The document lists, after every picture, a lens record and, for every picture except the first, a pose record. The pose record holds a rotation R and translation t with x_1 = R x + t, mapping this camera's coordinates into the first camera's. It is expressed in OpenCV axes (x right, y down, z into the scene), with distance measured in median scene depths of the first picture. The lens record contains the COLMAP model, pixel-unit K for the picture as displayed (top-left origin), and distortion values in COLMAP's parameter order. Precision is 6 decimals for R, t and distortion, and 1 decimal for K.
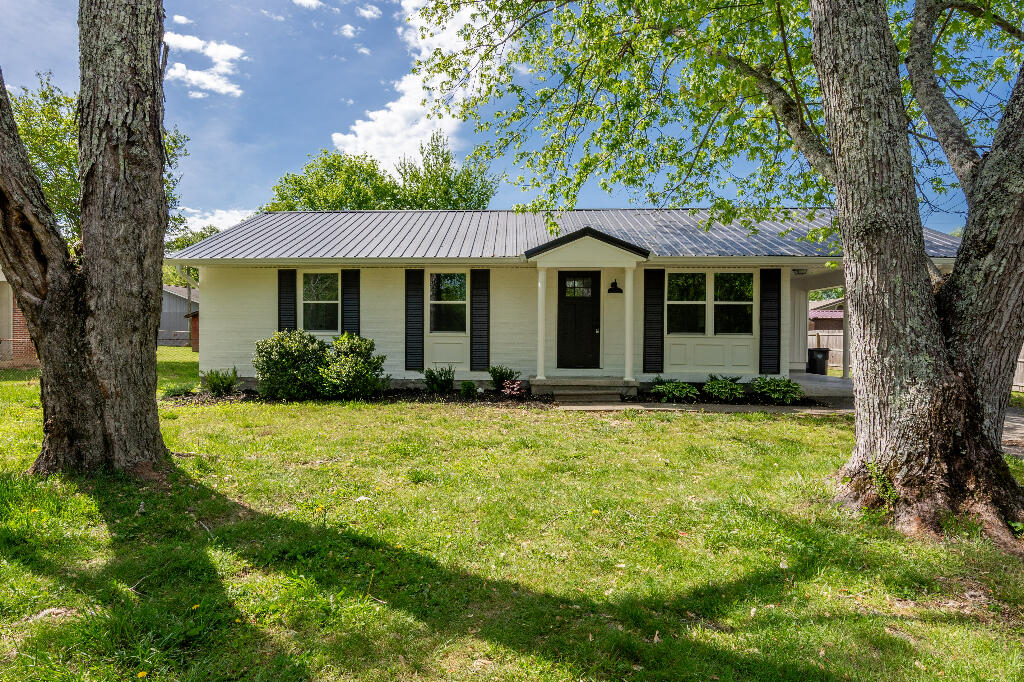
lens RADIAL K [[520.5, 0, 538.7], [0, 520.5, 334.8], [0, 0, 1]] dist [0.028990, 0.000102]
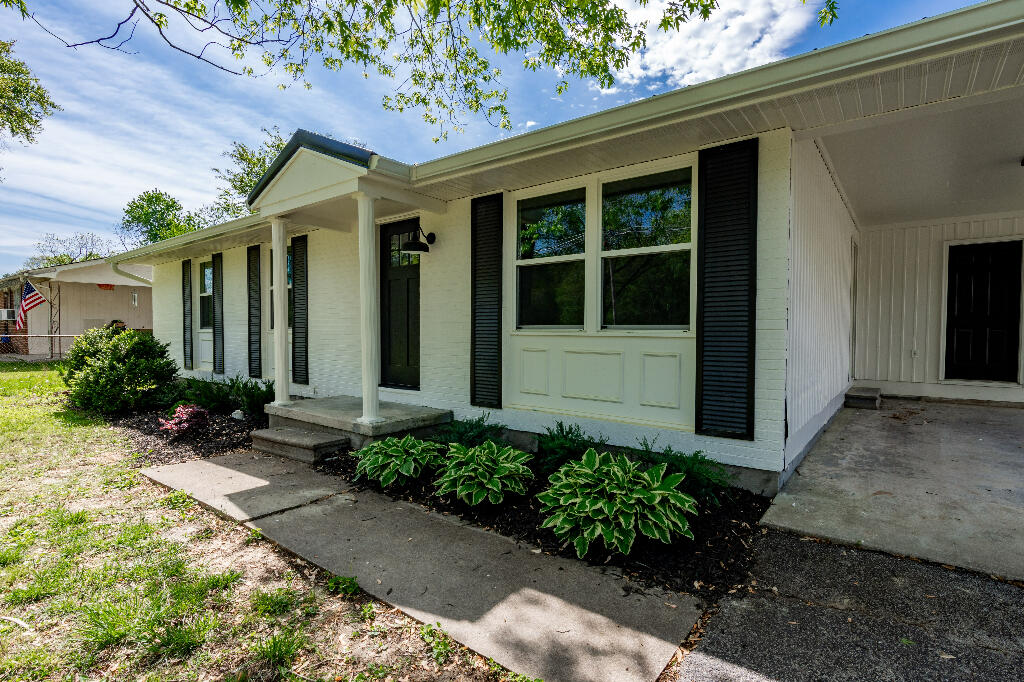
lens RADIAL K [[521.6, 0, 510.9], [0, 521.6, 338.8], [0, 0, 1]] dist [0.032337, -0.003536]
pose [[0.821427, 0.008147, -0.570256, 0.520638], [0.003210, 0.999816, 0.018908, -0.001005], [0.570305, -0.017362, 0.821249, 0.610512]]
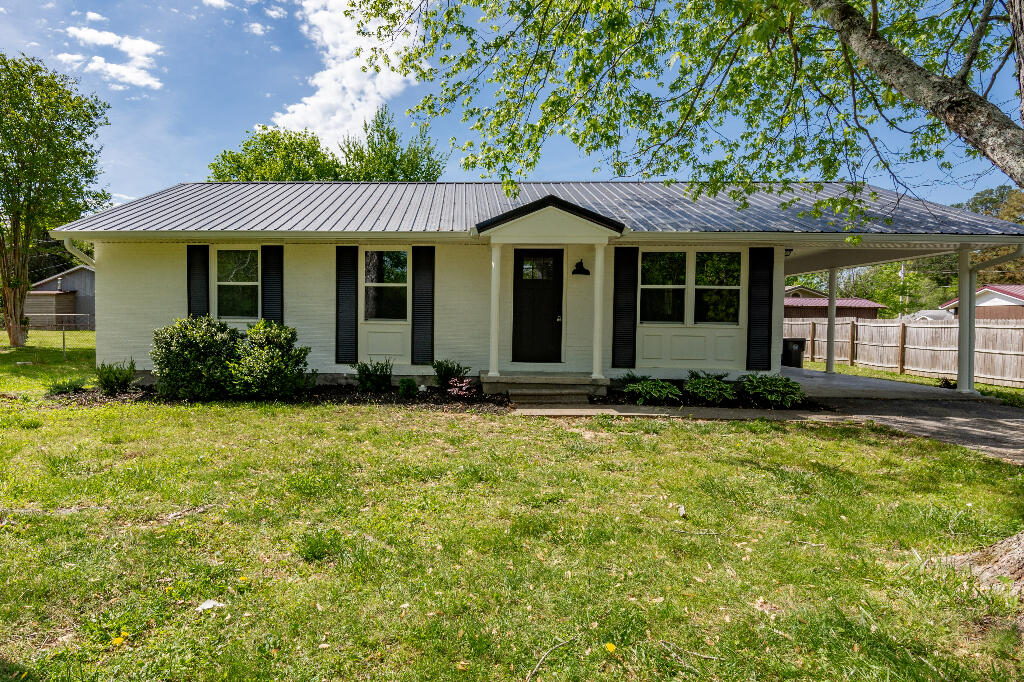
lens RADIAL K [[521.6, 0, 491.9], [0, 521.6, 333.2], [0, 0, 1]] dist [0.032337, -0.003536]
pose [[0.999927, 0.005169, 0.010897, -0.008246], [-0.005424, 0.999708, 0.023543, -0.003895], [-0.010772, -0.023600, 0.999663, 0.137994]]
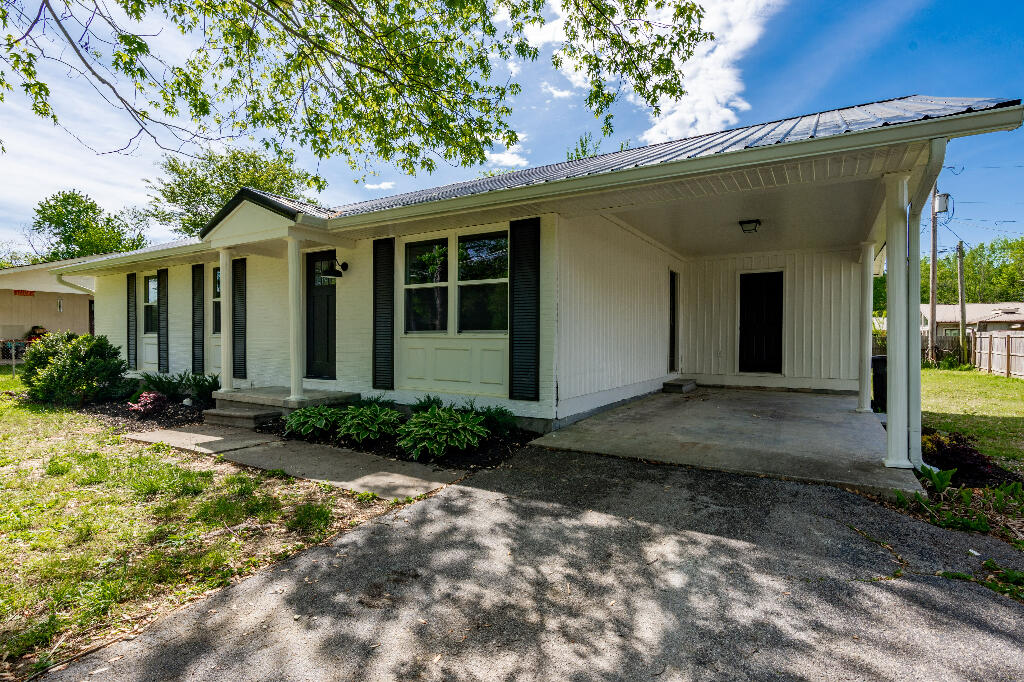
lens RADIAL K [[521.6, 0, 504.8], [0, 521.6, 338.4], [0, 0, 1]] dist [0.032337, -0.003536]
pose [[0.875864, 0.000394, -0.482559, 0.694077], [0.001856, 0.999990, 0.004185, 0.003227], [0.482555, -0.004562, 0.875854, 0.474791]]
